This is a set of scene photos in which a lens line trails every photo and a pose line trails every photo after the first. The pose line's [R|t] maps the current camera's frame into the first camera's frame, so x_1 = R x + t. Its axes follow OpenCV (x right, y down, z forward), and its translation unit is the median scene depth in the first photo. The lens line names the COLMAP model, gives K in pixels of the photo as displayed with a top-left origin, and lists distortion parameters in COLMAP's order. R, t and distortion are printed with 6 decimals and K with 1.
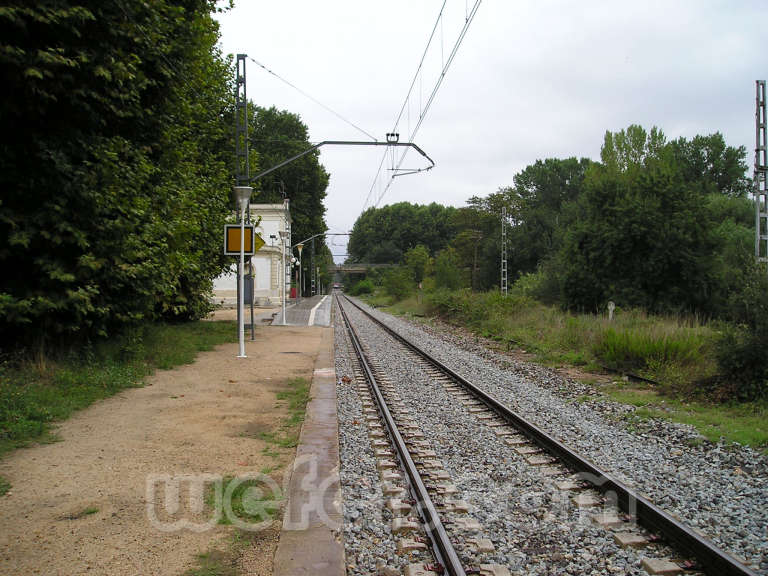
lens RADIAL K [[792.2, 0, 399.6], [0, 792.2, 292.9], [0, 0, 1]] dist [-0.147870, 0.092841]
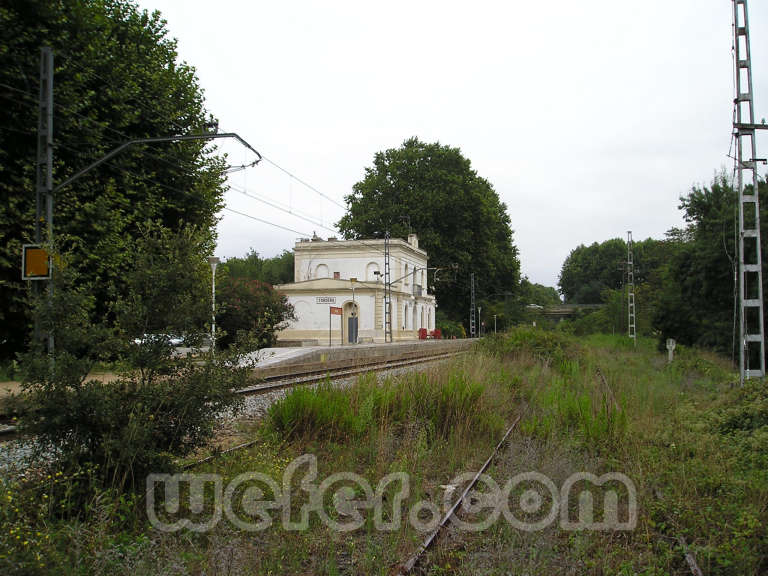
lens RADIAL K [[792.2, 0, 399.6], [0, 792.2, 292.9], [0, 0, 1]] dist [-0.147870, 0.092841]
pose [[0.952684, -0.020715, -0.303255, 0.089013], [0.003844, 0.998416, -0.056124, 0.003052], [0.303937, 0.052303, 0.951255, 0.068612]]
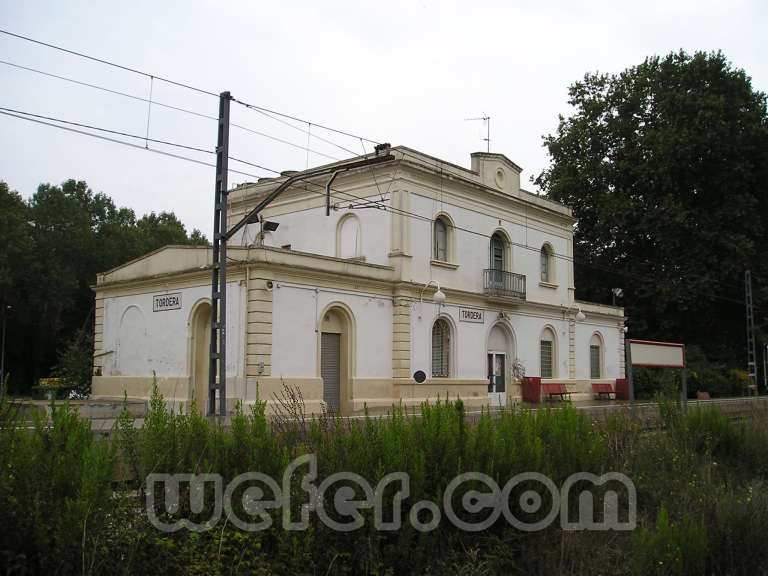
lens RADIAL K [[792.2, 0, 399.6], [0, 792.2, 292.9], [0, 0, 1]] dist [-0.147870, 0.092841]
pose [[0.708588, -0.076589, -0.701453, 0.069735], [-0.008317, 0.993116, -0.116836, -0.000674], [0.705573, 0.088622, 0.703074, 0.481728]]
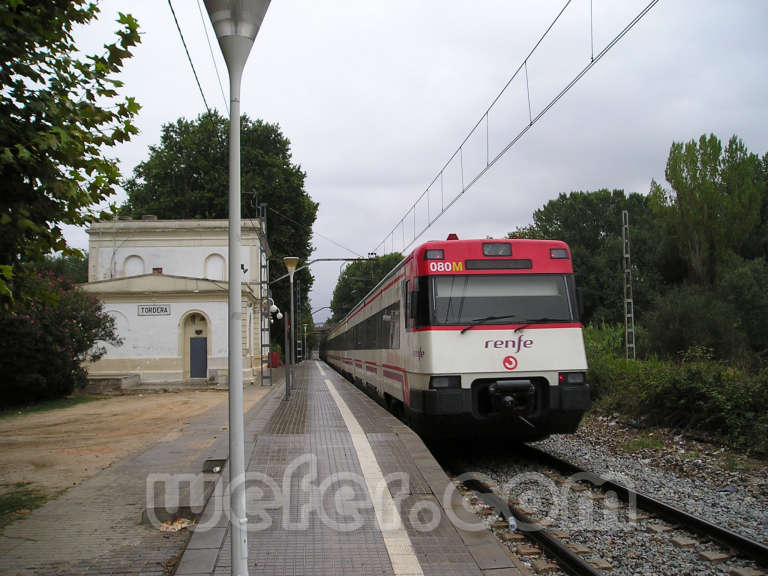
lens RADIAL K [[783.9, 0, 381.7], [0, 783.9, 299.2], [0, 0, 1]] dist [-0.126951, 0.034212]
pose [[0.999841, -0.016069, 0.007667, -0.034681], [0.016556, 0.997521, -0.068396, -0.003140], [-0.006549, 0.068512, 0.997629, 0.248099]]
